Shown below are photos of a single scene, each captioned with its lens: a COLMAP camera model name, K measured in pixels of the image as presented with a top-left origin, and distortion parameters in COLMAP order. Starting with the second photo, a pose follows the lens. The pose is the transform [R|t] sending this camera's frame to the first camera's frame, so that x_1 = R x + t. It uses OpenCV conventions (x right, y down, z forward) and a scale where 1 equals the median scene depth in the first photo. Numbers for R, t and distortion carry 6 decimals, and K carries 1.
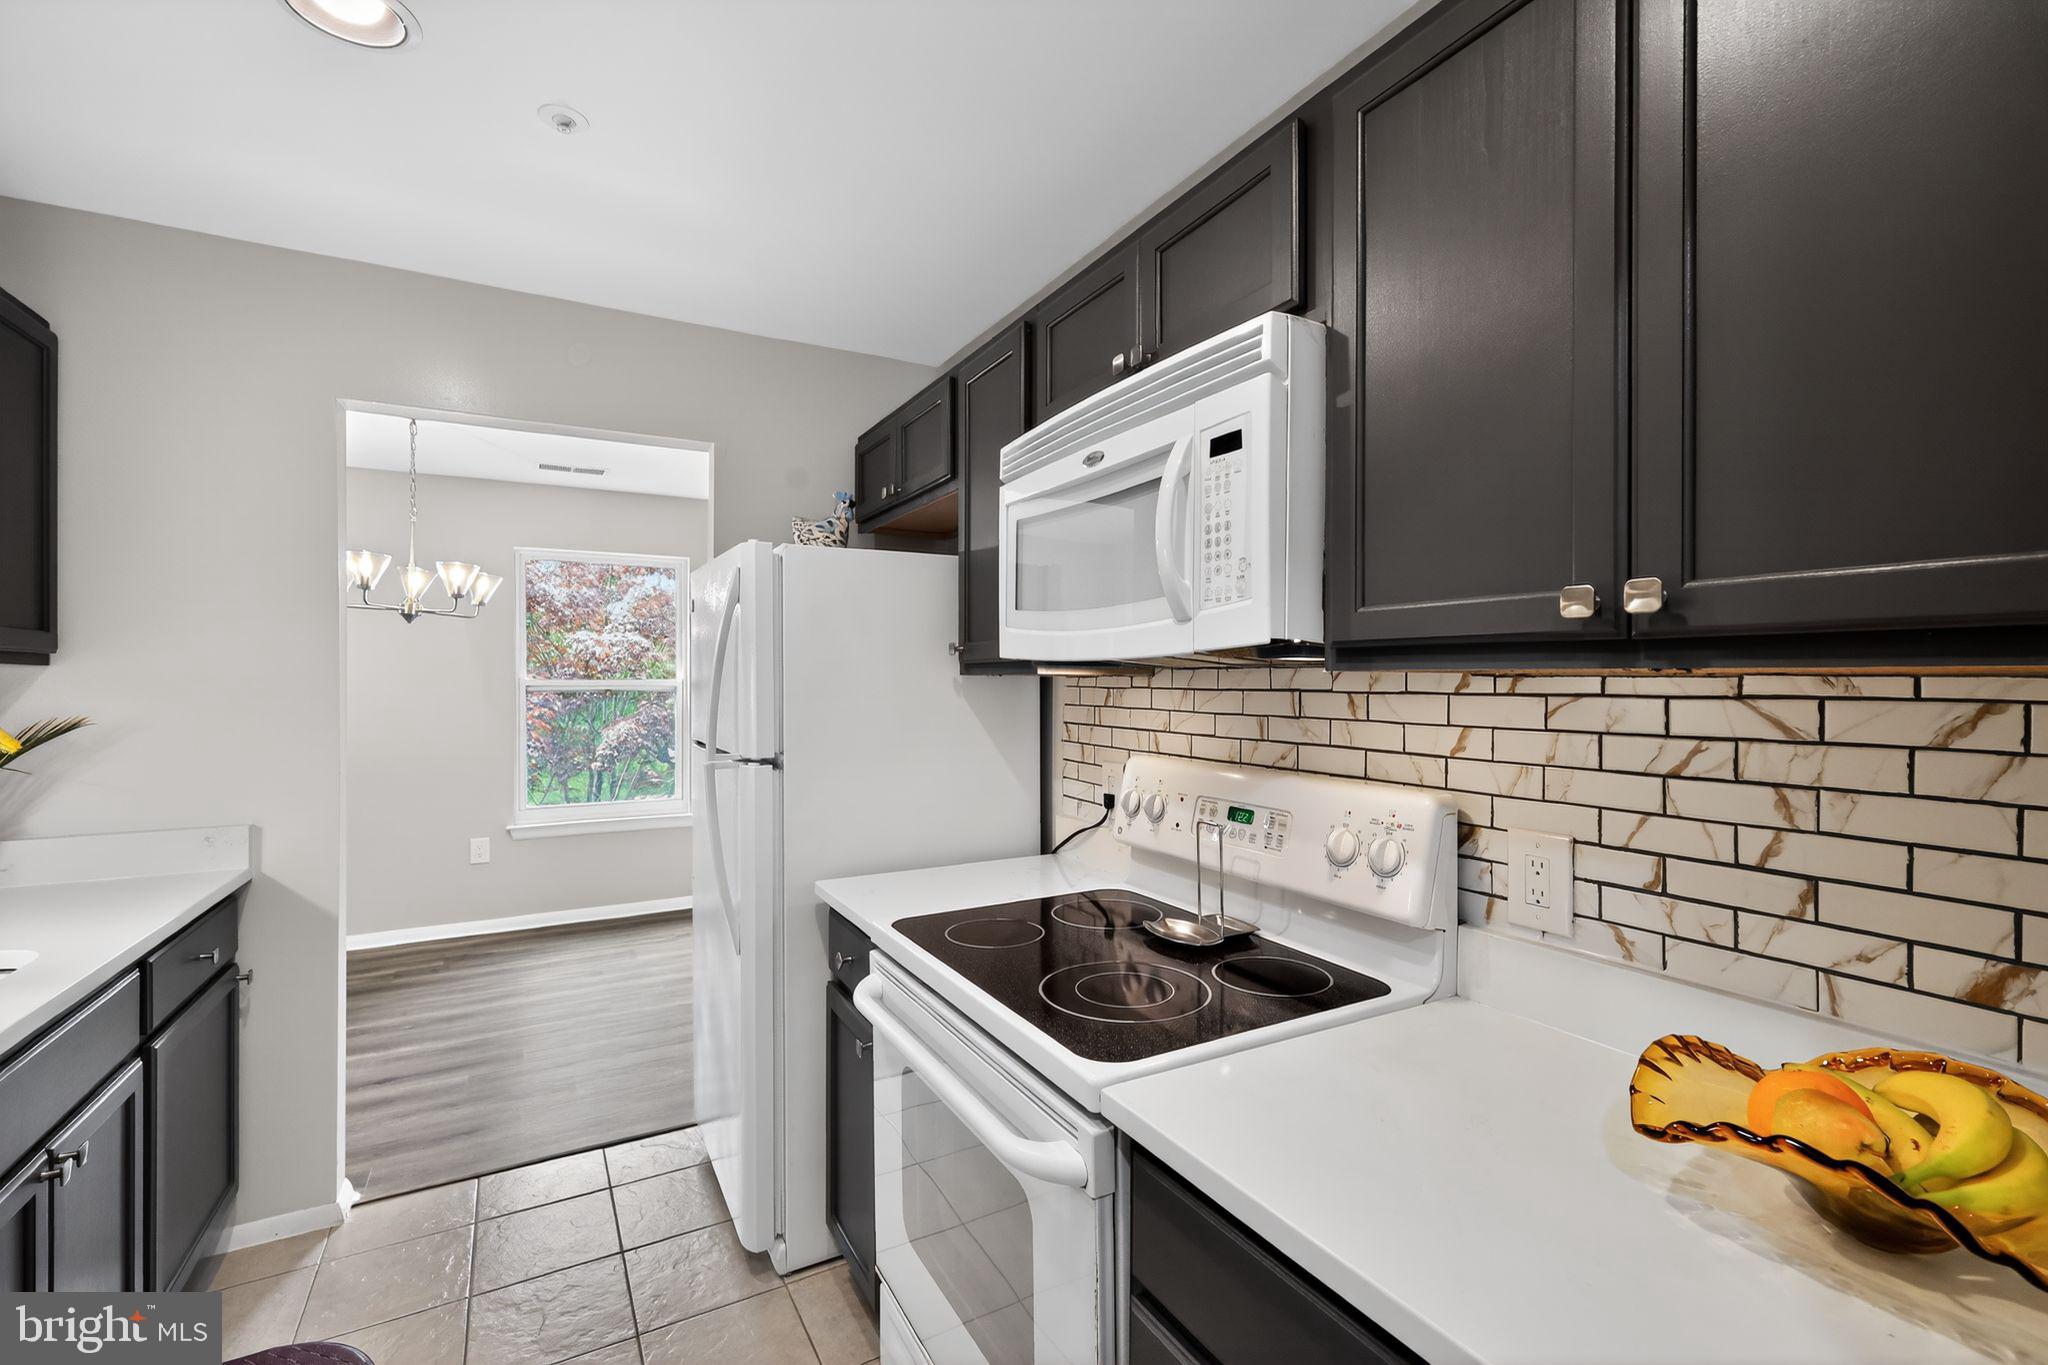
lens RADIAL K [[902.6, 0, 1037.6], [0, 902.6, 687.8], [0, 0, 1]] dist [0.004869, -0.001875]
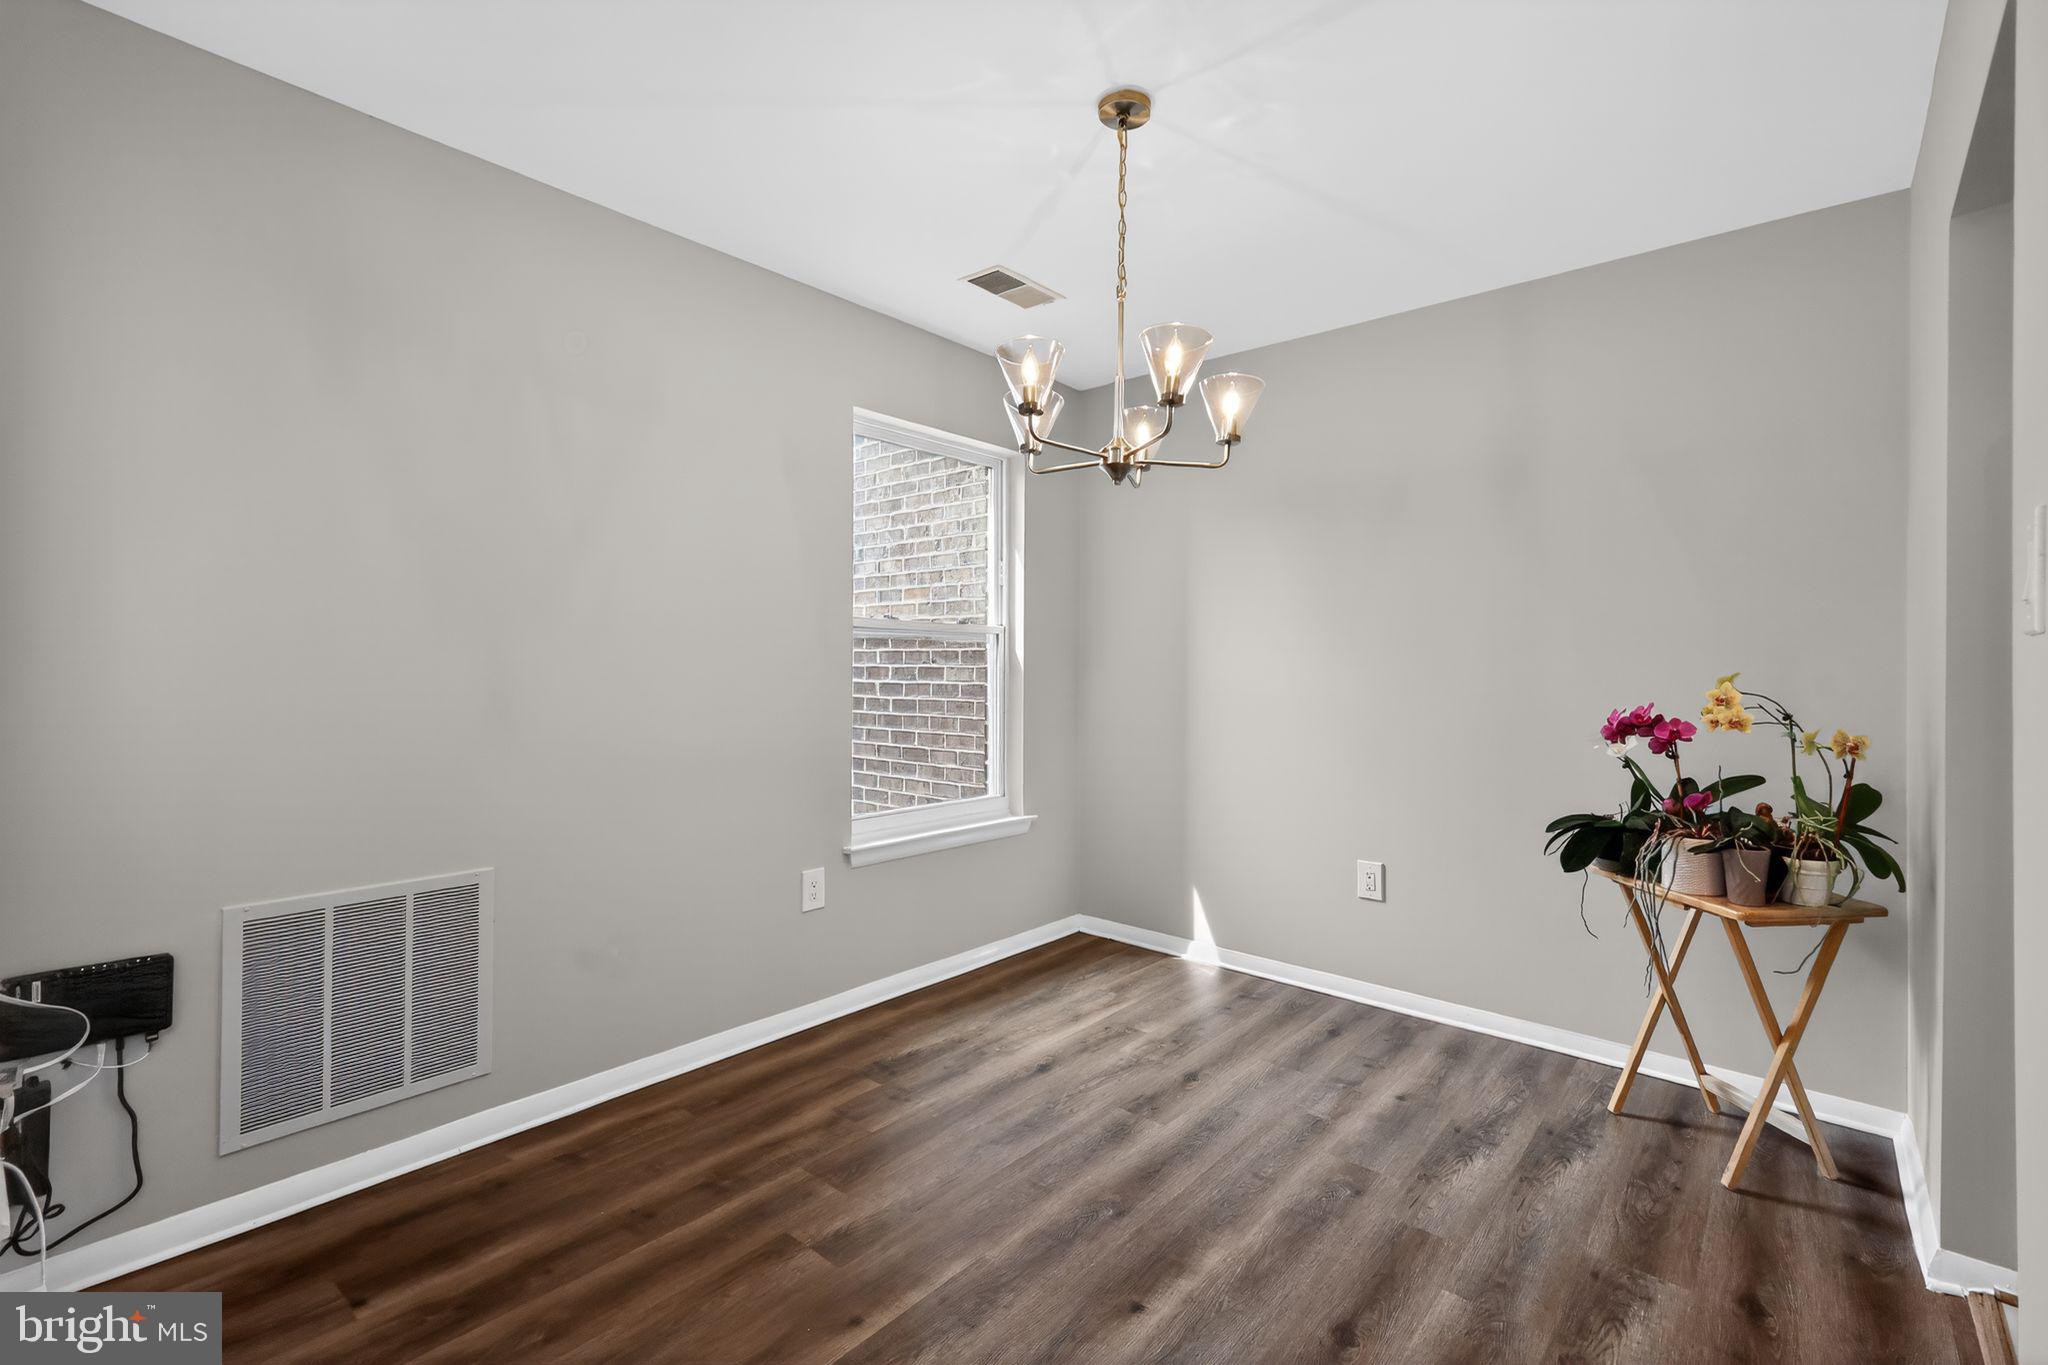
lens RADIAL K [[902.6, 0, 1030.3], [0, 902.6, 675.8], [0, 0, 1]] dist [0.004869, -0.001875]
pose [[0.938552, -0.002176, 0.345132, -0.755086], [0.002981, 0.999994, -0.001803, 0.038612], [-0.345126, 0.002722, 0.938553, 0.403280]]
